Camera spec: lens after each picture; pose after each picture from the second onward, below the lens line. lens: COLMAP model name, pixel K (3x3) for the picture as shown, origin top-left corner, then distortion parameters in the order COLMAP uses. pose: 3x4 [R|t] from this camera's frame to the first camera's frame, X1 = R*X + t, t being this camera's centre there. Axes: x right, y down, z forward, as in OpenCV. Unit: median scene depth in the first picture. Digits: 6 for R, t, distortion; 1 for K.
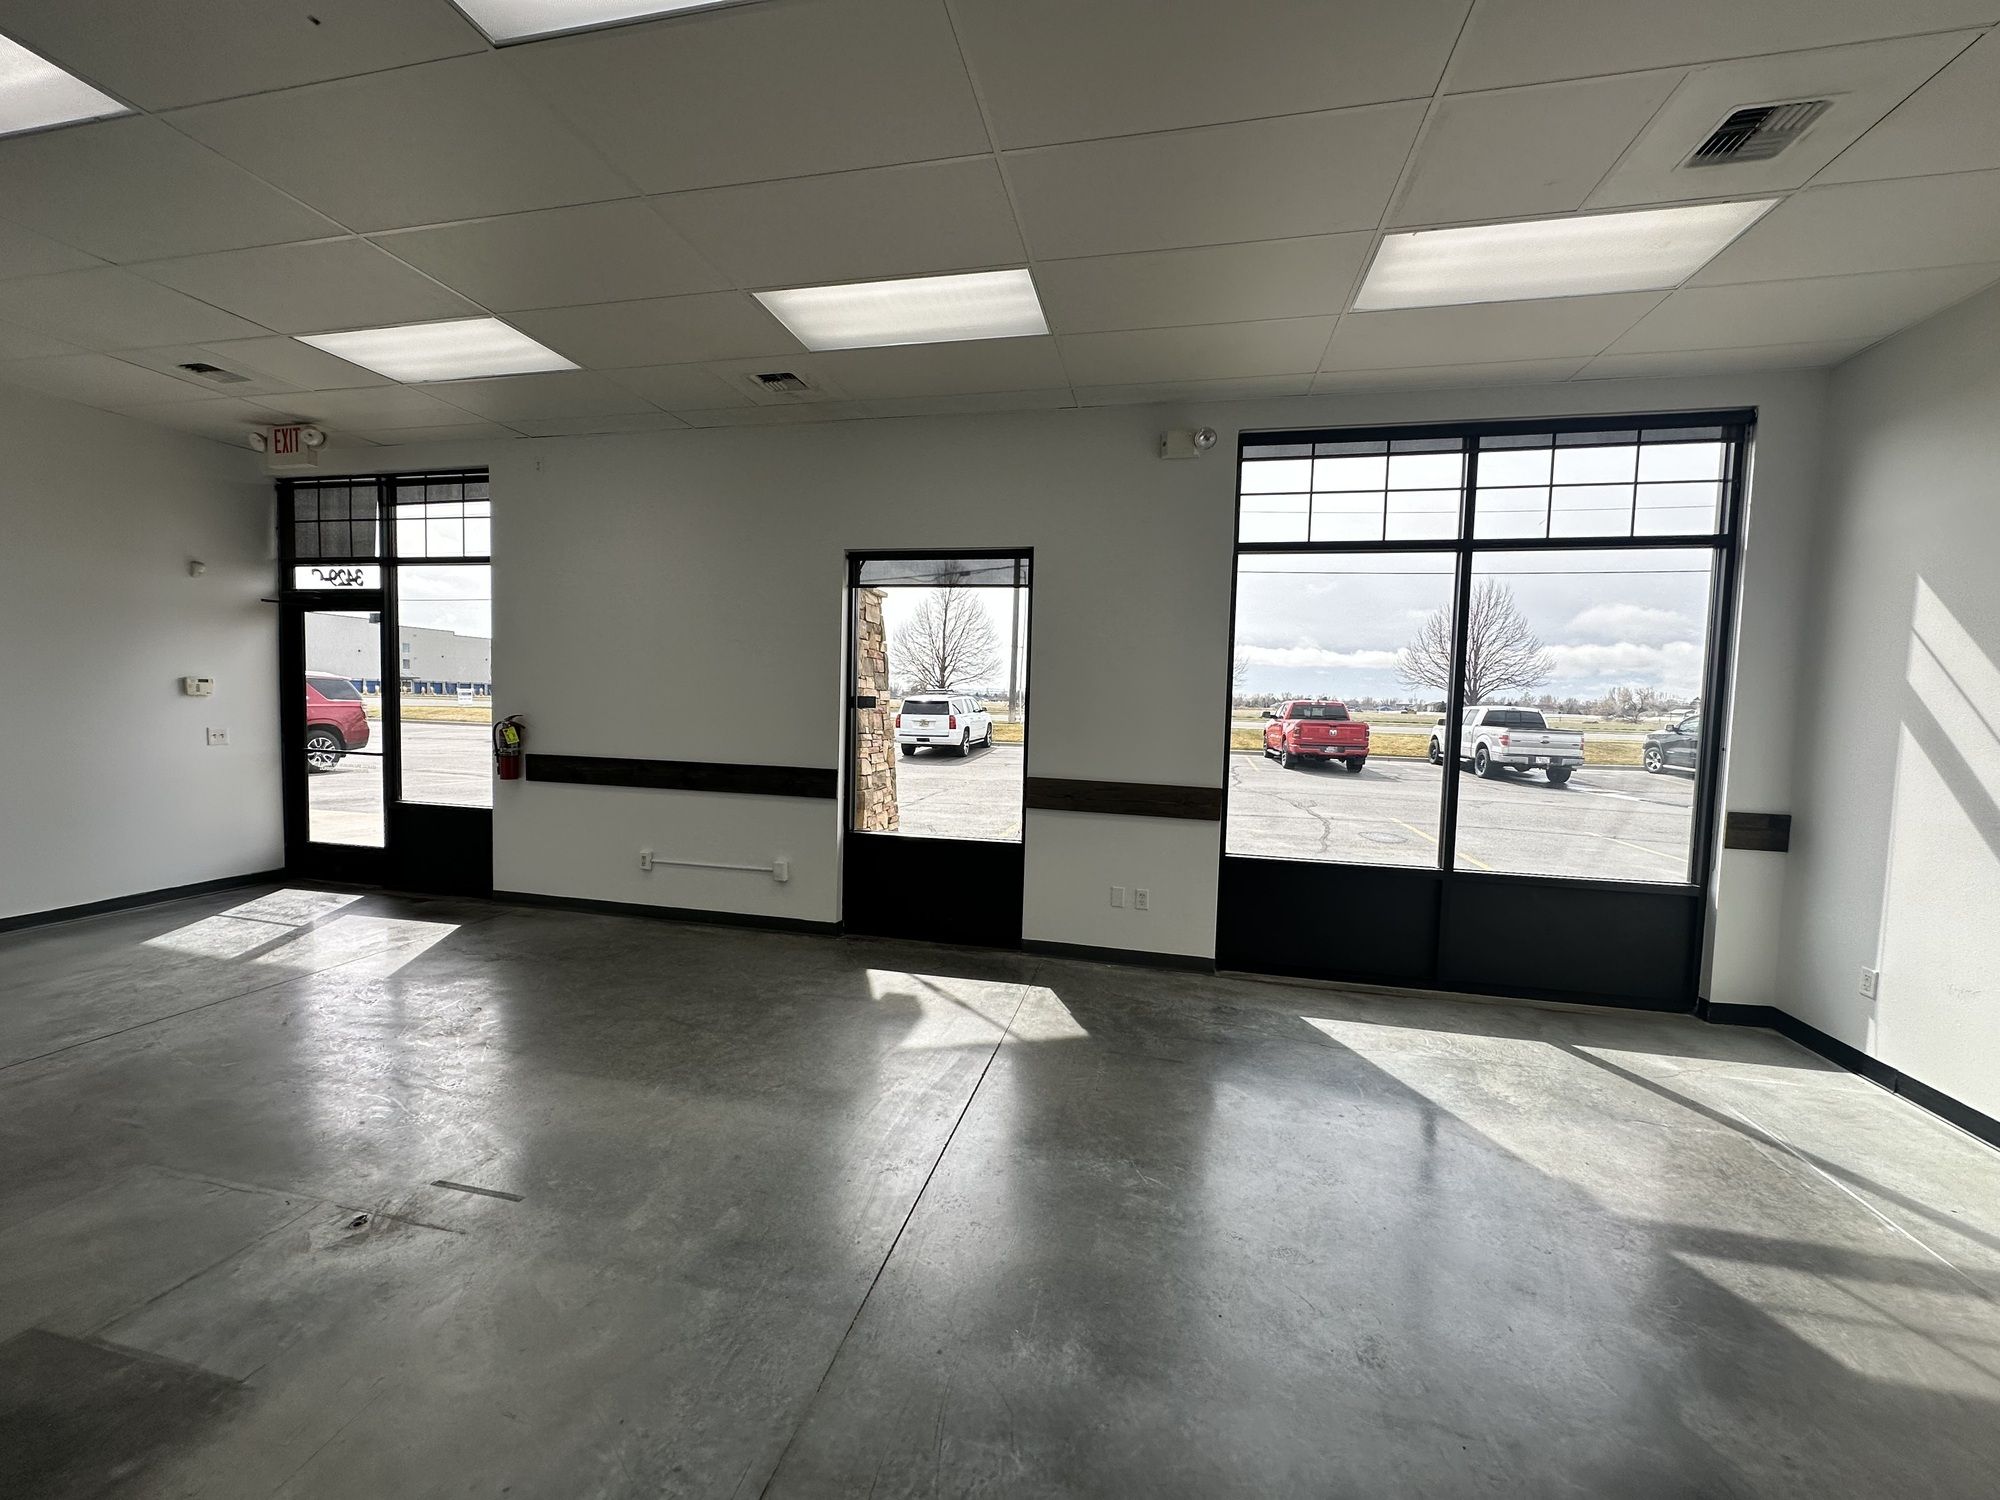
lens RADIAL K [[792.1, 0, 998.7], [0, 792.1, 749.9], [0, 0, 1]] dist [-0.003328, 0.000819]
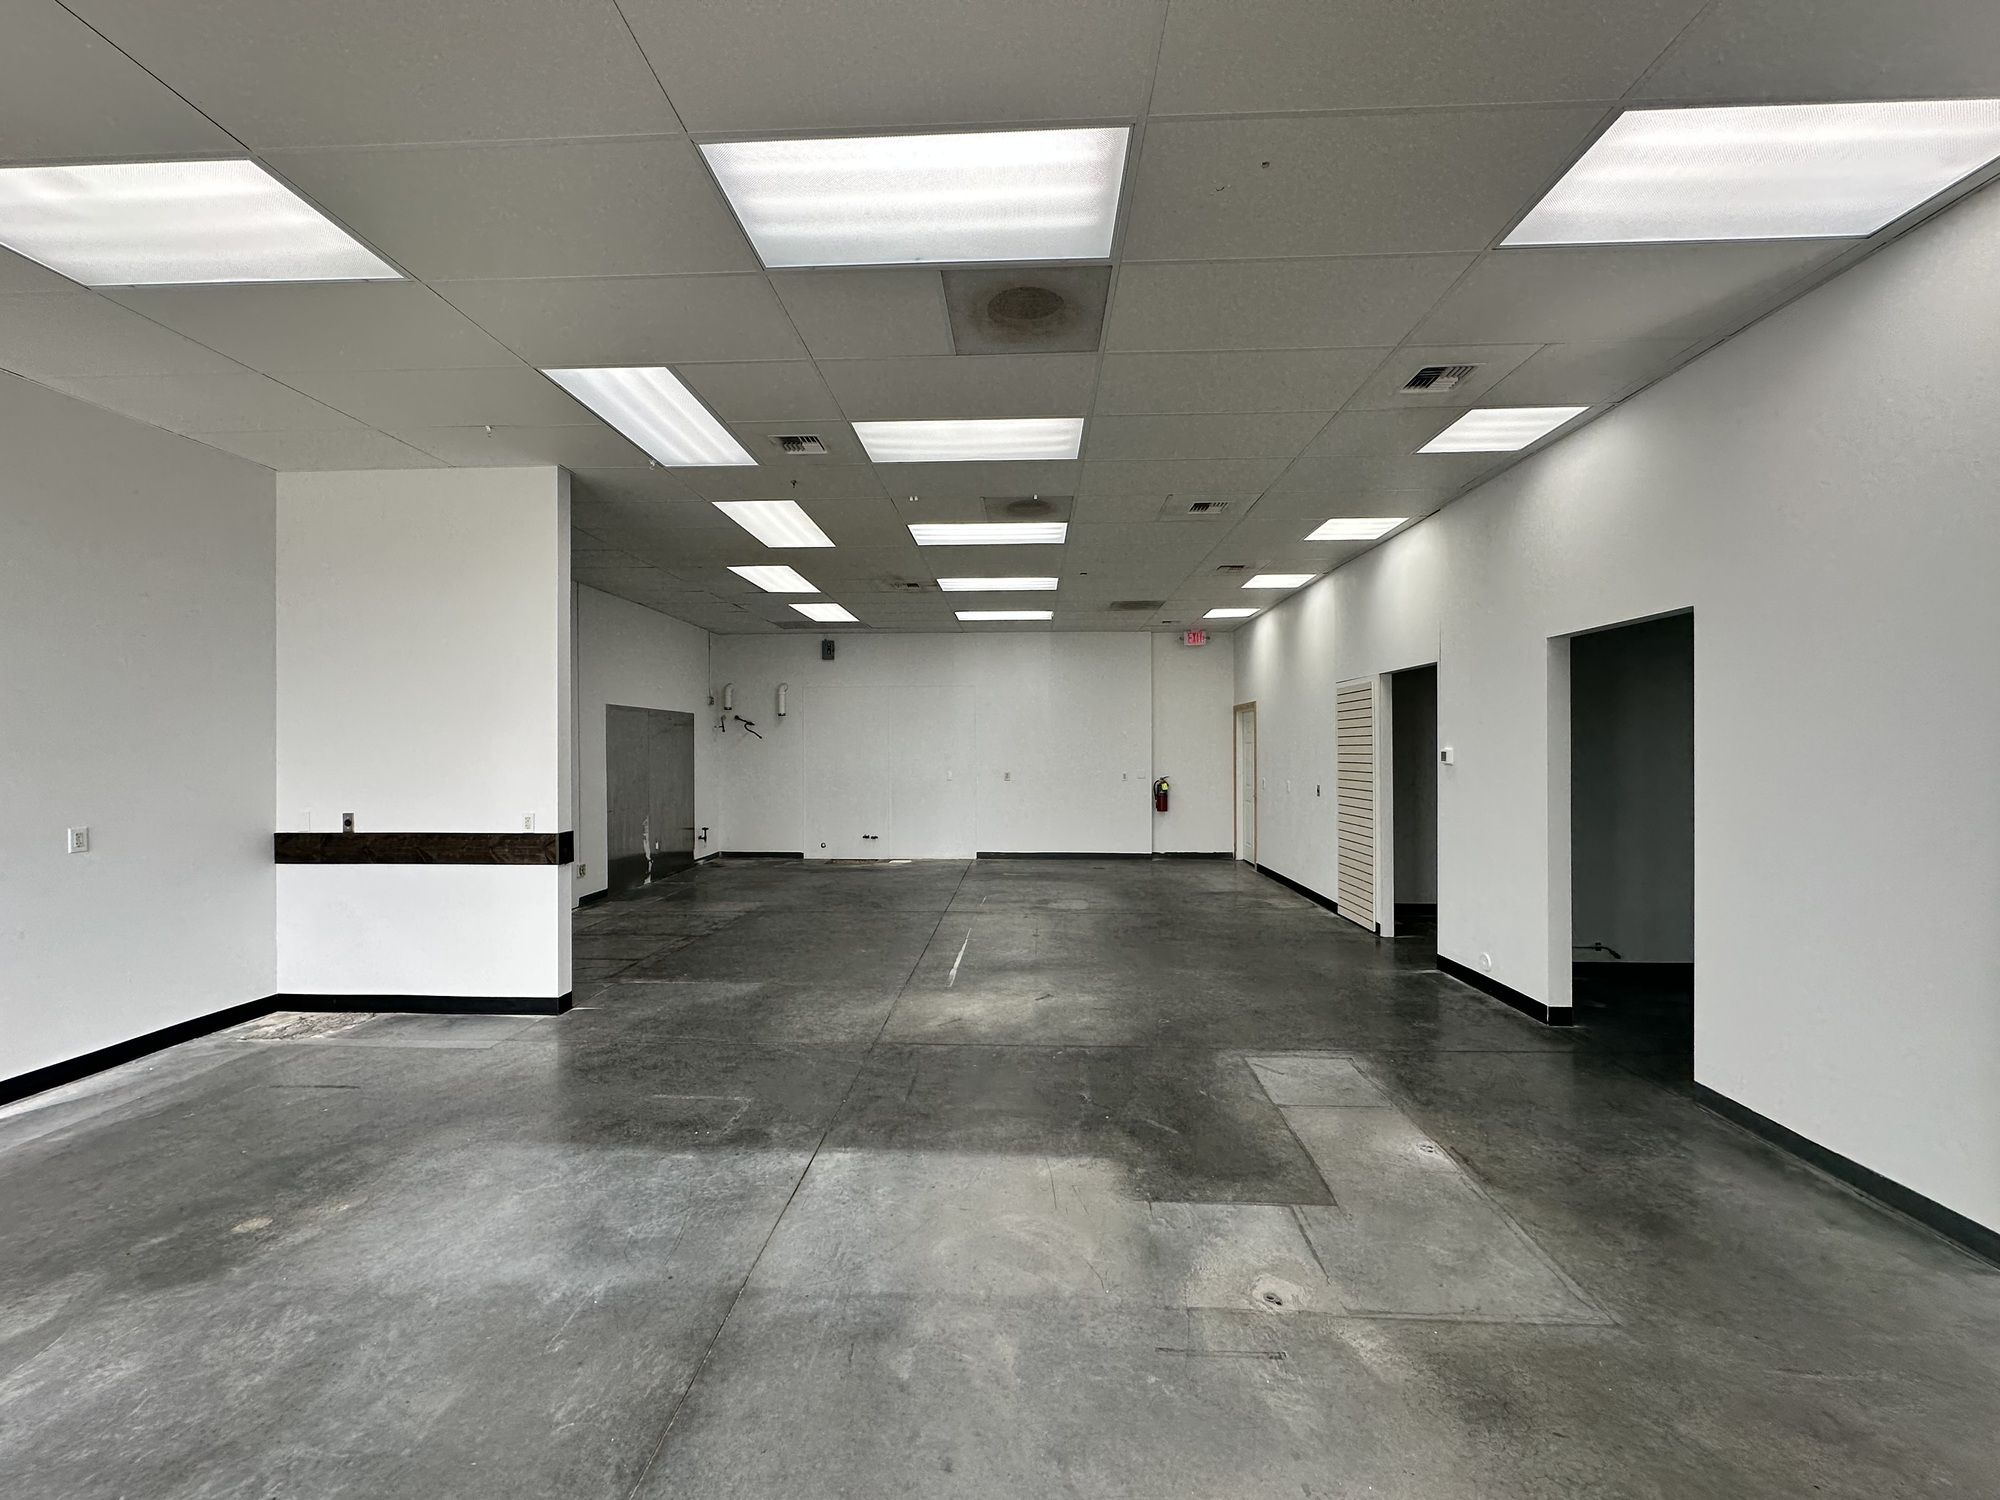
lens RADIAL K [[792.1, 0, 998.6], [0, 792.1, 749.6], [0, 0, 1]] dist [-0.003328, 0.000819]
pose [[-0.983945, -0.023902, -0.176864, -0.133758], [-0.033970, 0.997957, 0.054117, -0.060475], [0.175209, 0.059256, -0.982746, 0.884361]]
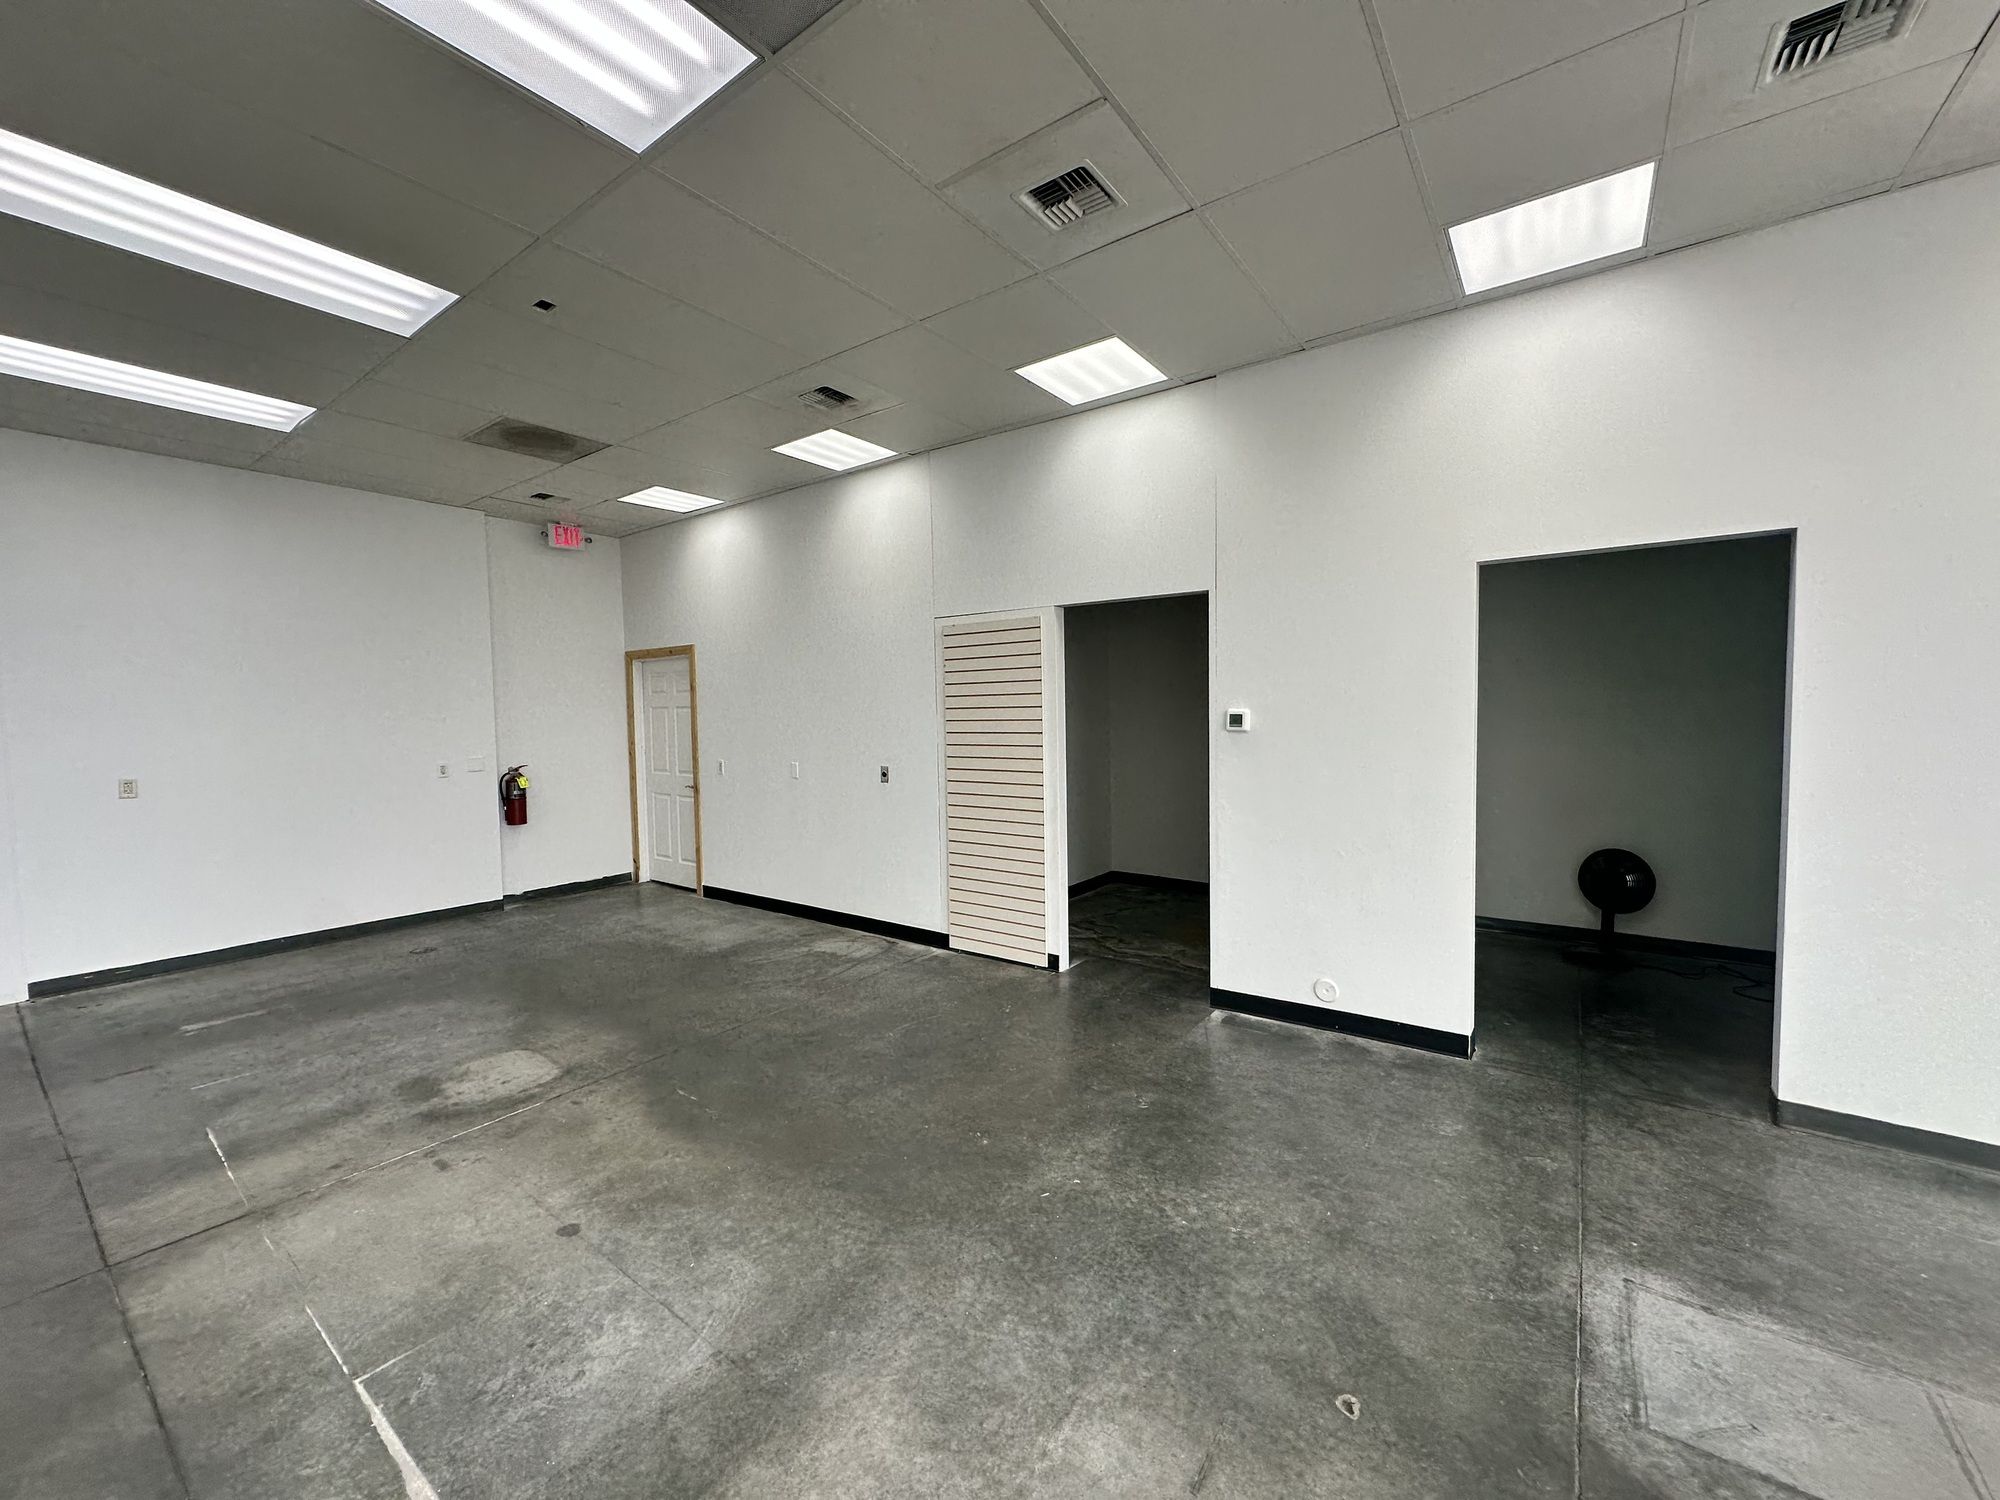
lens RADIAL K [[792.1, 0, 998.0], [0, 792.1, 750.5], [0, 0, 1]] dist [-0.003328, 0.000819]
pose [[-0.401835, 0.026360, -0.915333, -0.105965], [-0.050428, 0.997432, 0.050862, -0.009073], [0.914323, 0.066596, -0.399473, -0.017399]]
